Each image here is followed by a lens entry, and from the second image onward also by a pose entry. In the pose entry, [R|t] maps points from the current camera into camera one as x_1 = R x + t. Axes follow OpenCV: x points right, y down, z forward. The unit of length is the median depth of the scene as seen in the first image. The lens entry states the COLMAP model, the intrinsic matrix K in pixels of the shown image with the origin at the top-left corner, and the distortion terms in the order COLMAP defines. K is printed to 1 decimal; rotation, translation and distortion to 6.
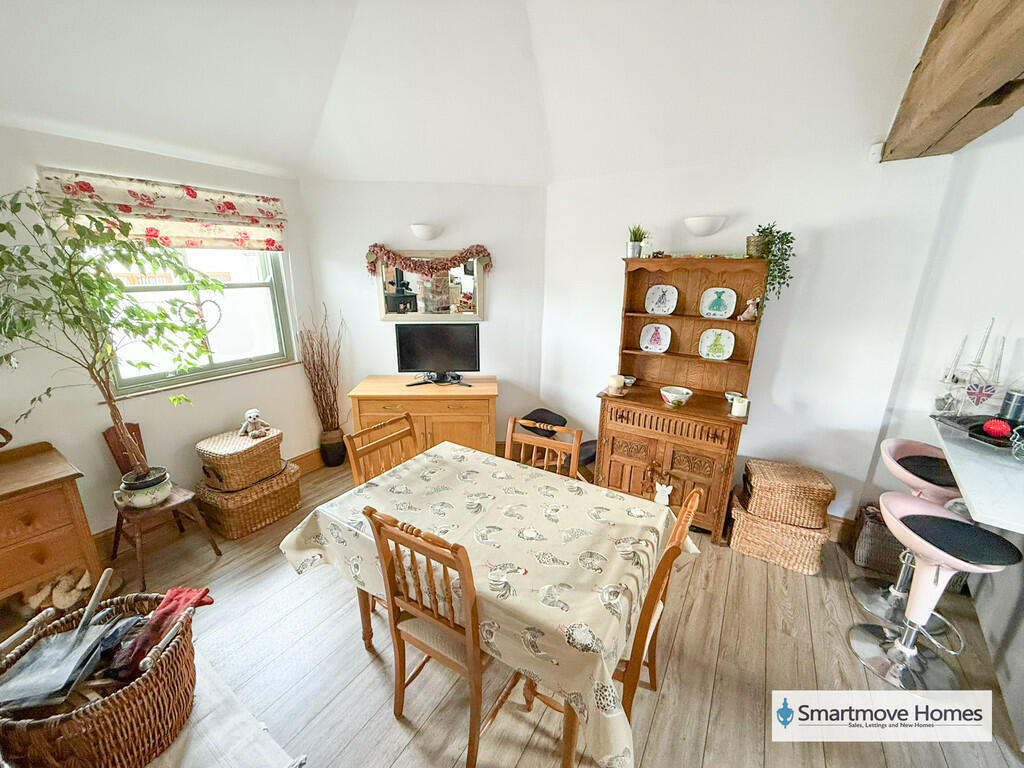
lens RADIAL K [[408.7, 0, 508.8], [0, 408.7, 383.0], [0, 0, 1]] dist [-0.000044, 0.000205]
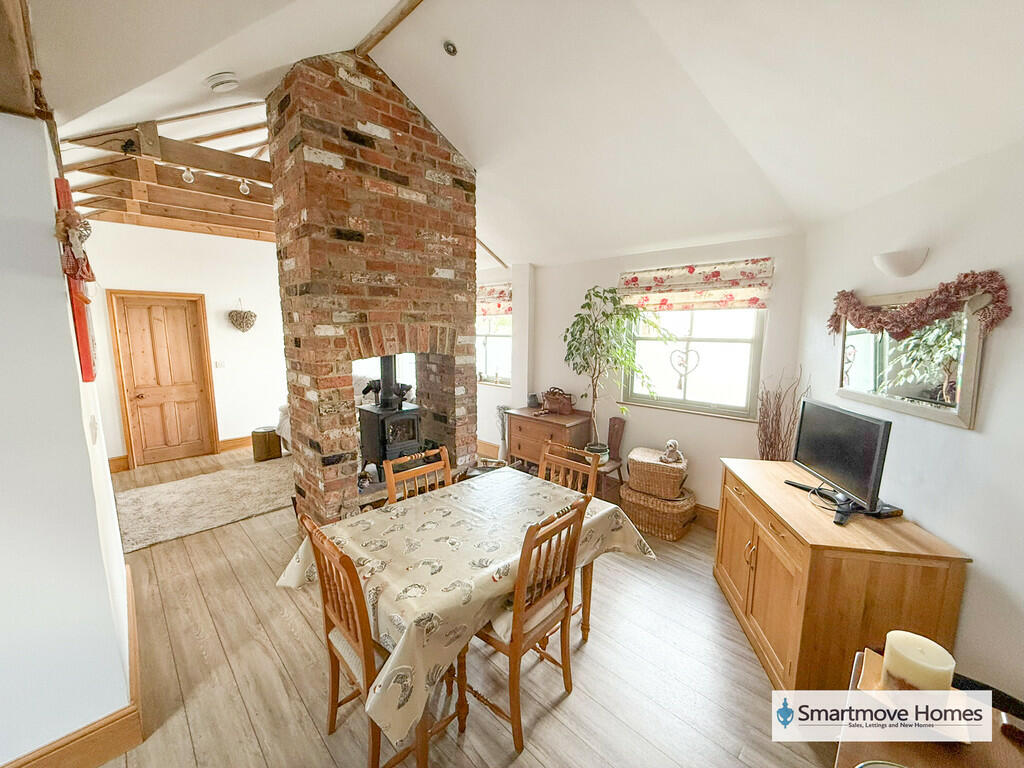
lens RADIAL K [[408.7, 0, 508.8], [0, 408.7, 383.0], [0, 0, 1]] dist [-0.000044, 0.000205]
pose [[-0.234447, 0.117249, -0.965032, 0.613609], [-0.278972, 0.942832, 0.182326, -0.174237], [0.931241, 0.311963, -0.188334, 0.723985]]
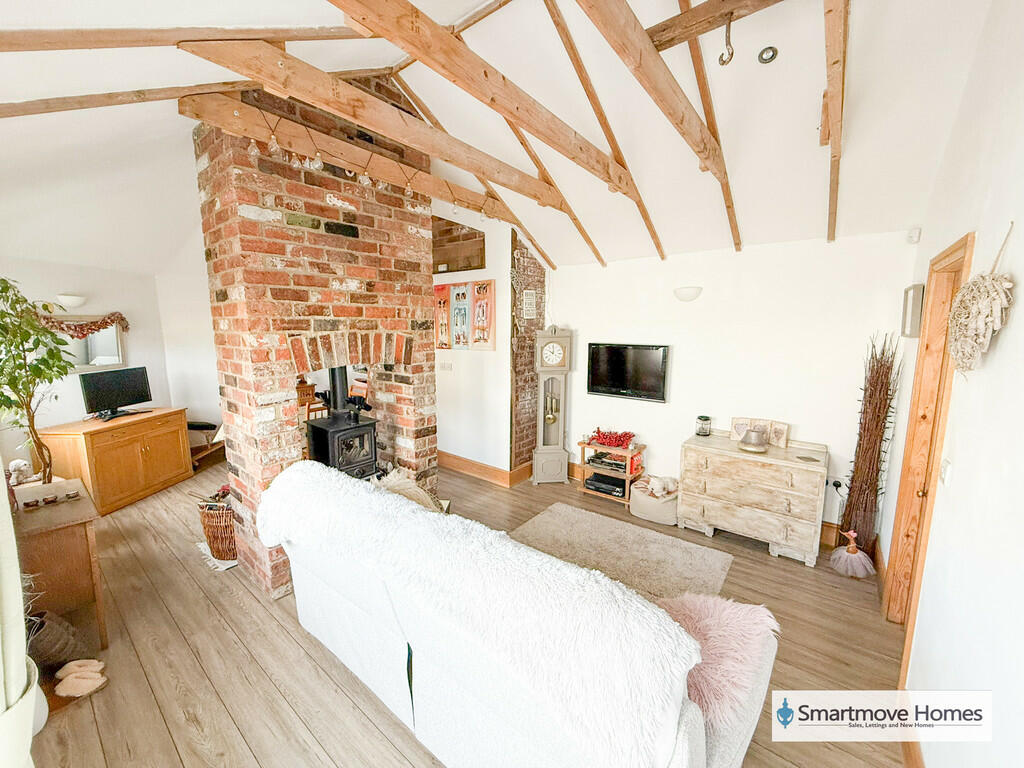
lens RADIAL K [[408.7, 0, 508.8], [0, 408.7, 383.0], [0, 0, 1]] dist [-0.000044, 0.000205]
pose [[0.122922, -0.152309, 0.980659, -1.486748], [0.283958, 0.952237, 0.112302, 0.116254], [-0.950925, 0.264662, 0.160300, -0.452192]]
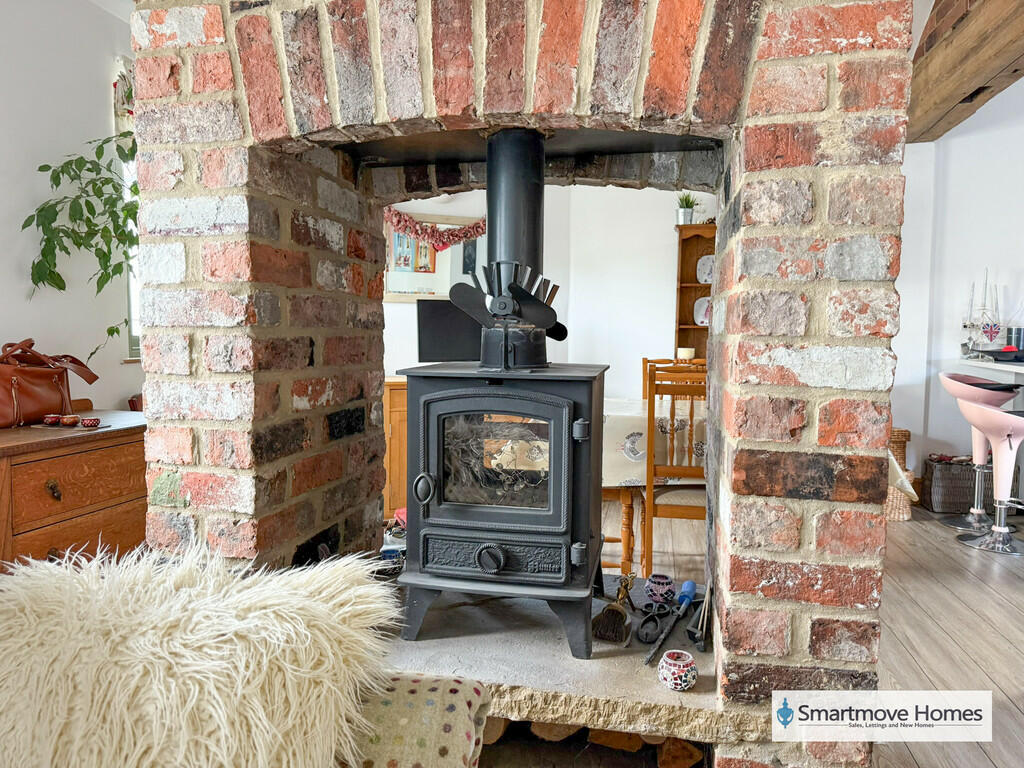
lens RADIAL K [[720.5, 0, 511.1], [0, 720.5, 383.1], [0, 0, 1]] dist [0.002845, -0.004177]
pose [[0.939609, -0.027644, 0.341132, -0.658268], [0.097542, 0.977025, -0.189493, 0.329571], [-0.328056, 0.211324, 0.920718, -0.326681]]
